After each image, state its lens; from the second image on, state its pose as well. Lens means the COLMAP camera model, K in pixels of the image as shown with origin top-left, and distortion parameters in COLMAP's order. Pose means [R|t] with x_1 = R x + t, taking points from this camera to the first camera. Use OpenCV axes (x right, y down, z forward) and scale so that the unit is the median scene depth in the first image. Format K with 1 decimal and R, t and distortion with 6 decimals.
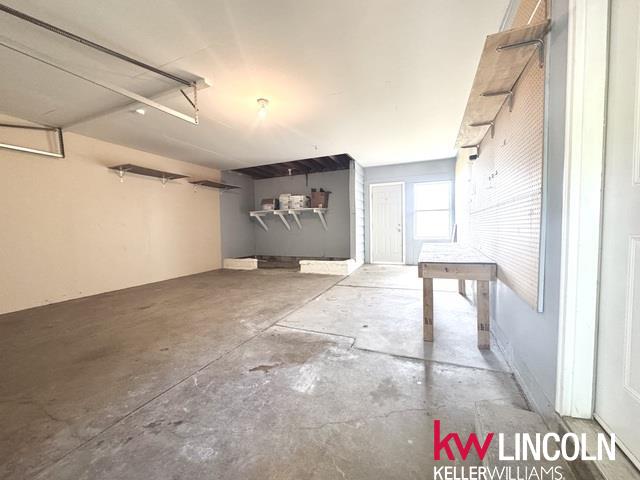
lens RADIAL K [[257.5, 0, 320.0], [0, 257.5, 240.0], [0, 0, 1]] dist [-0.000352, 0.000072]
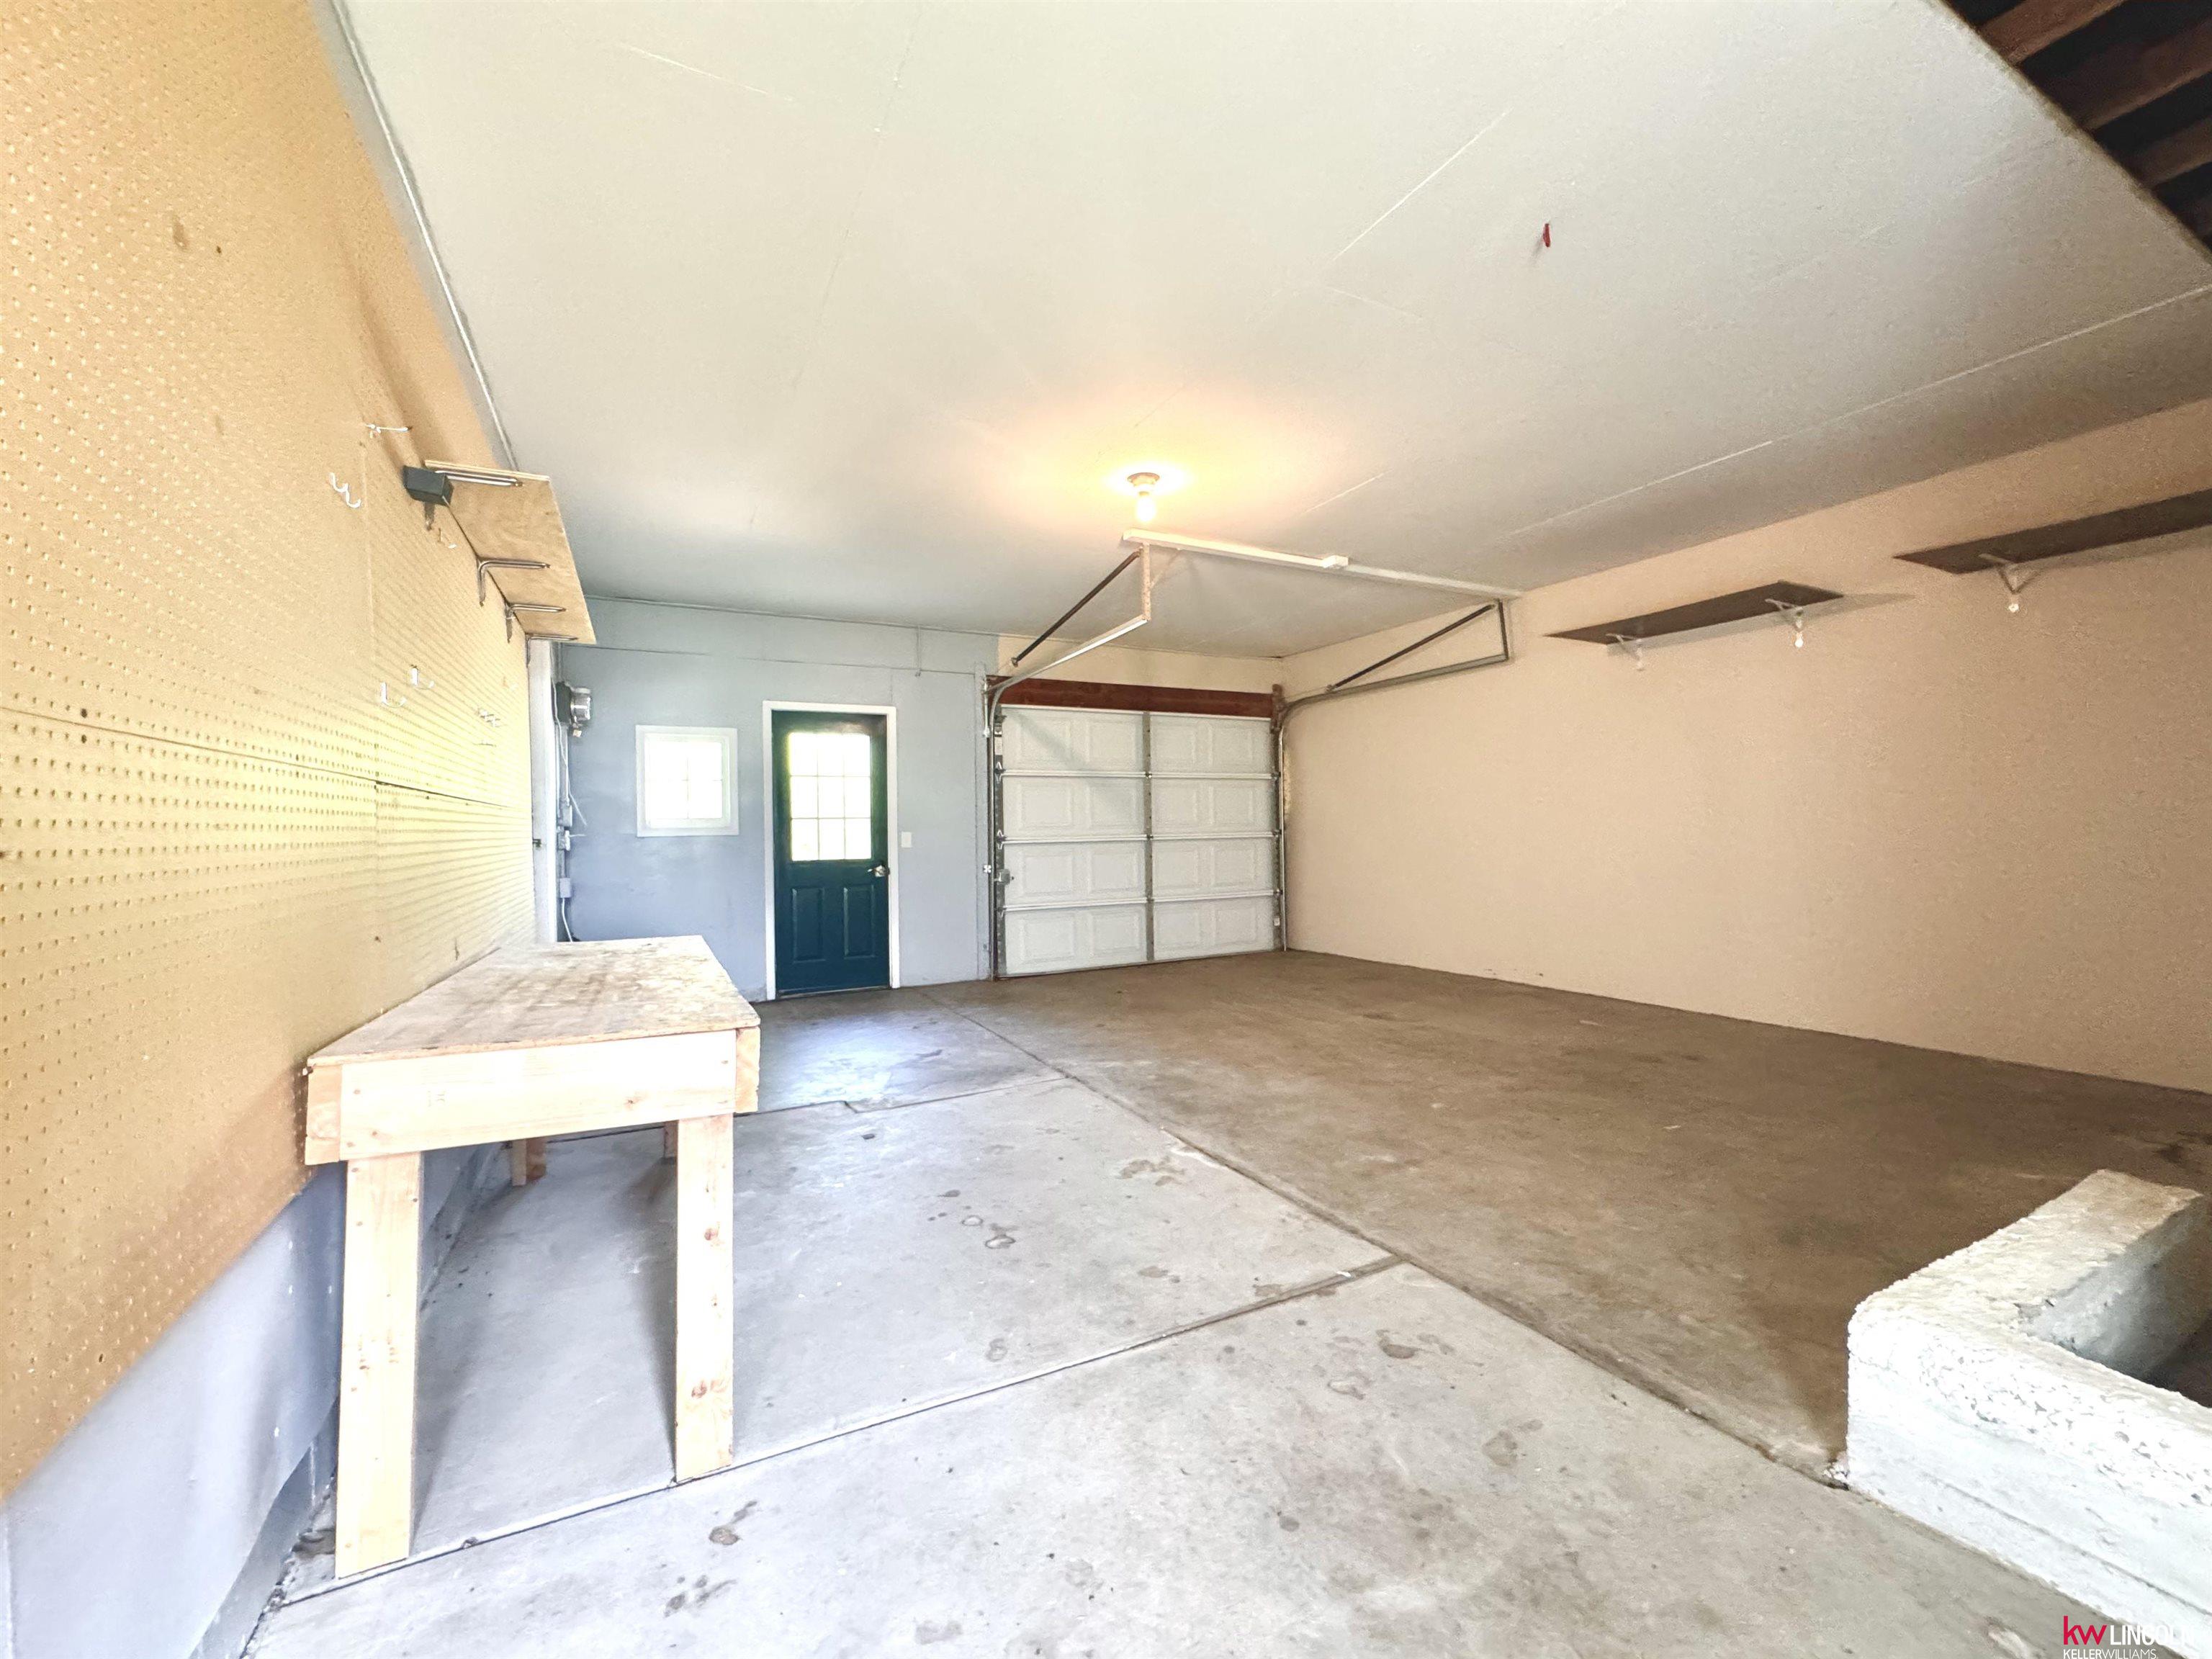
lens RADIAL K [[889.8, 0, 1106.0], [0, 889.8, 829.5], [0, 0, 1]] dist [-0.000352, 0.000072]
pose [[-0.638080, 0.029857, -0.769391, 0.739391], [-0.004724, 0.999077, 0.042688, -0.103248], [0.769955, 0.030873, -0.637350, 1.685027]]
